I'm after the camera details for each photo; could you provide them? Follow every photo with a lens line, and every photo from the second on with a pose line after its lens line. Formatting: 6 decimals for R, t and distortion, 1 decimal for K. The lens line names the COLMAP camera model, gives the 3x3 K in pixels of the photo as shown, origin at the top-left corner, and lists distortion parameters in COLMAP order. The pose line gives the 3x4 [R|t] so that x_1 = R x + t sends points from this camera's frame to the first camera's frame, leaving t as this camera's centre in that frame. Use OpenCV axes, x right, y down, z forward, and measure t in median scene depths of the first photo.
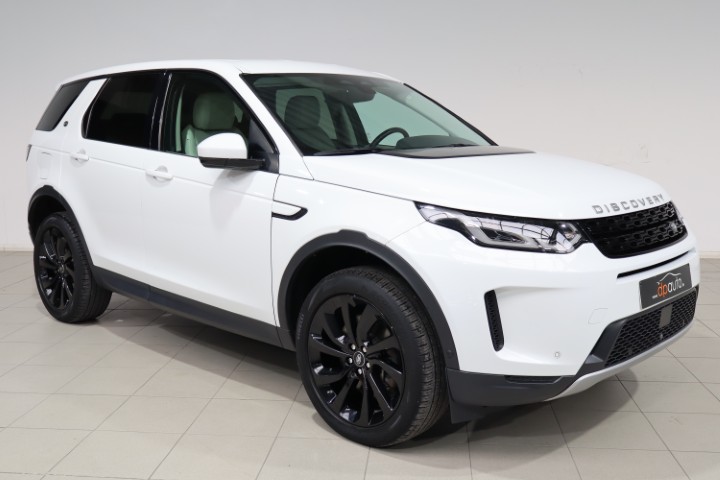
lens RADIAL K [[722.9, 0, 360.0], [0, 722.9, 240.0], [0, 0, 1]] dist [-0.003860, 0.005828]
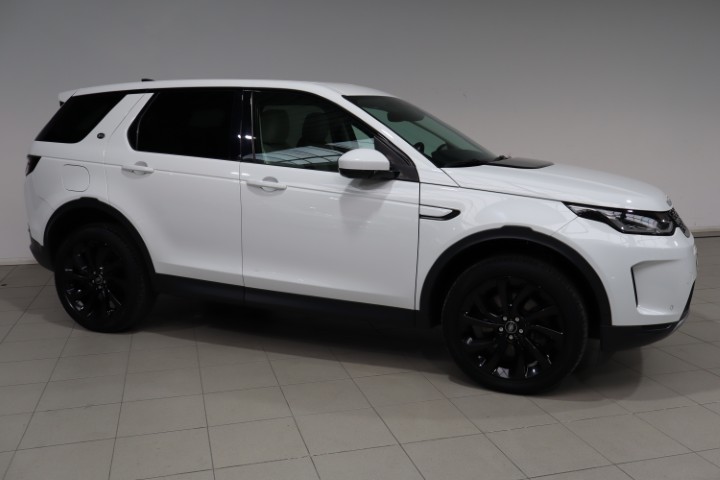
lens RADIAL K [[653.2, 0, 360.0], [0, 653.2, 240.0], [0, 0, 1]] dist [0.002390, 0.001158]
pose [[0.930260, -0.051271, 0.363301, -0.600807], [0.049134, 0.998678, 0.015127, -0.017140], [-0.363596, 0.003779, 0.931549, 0.026325]]
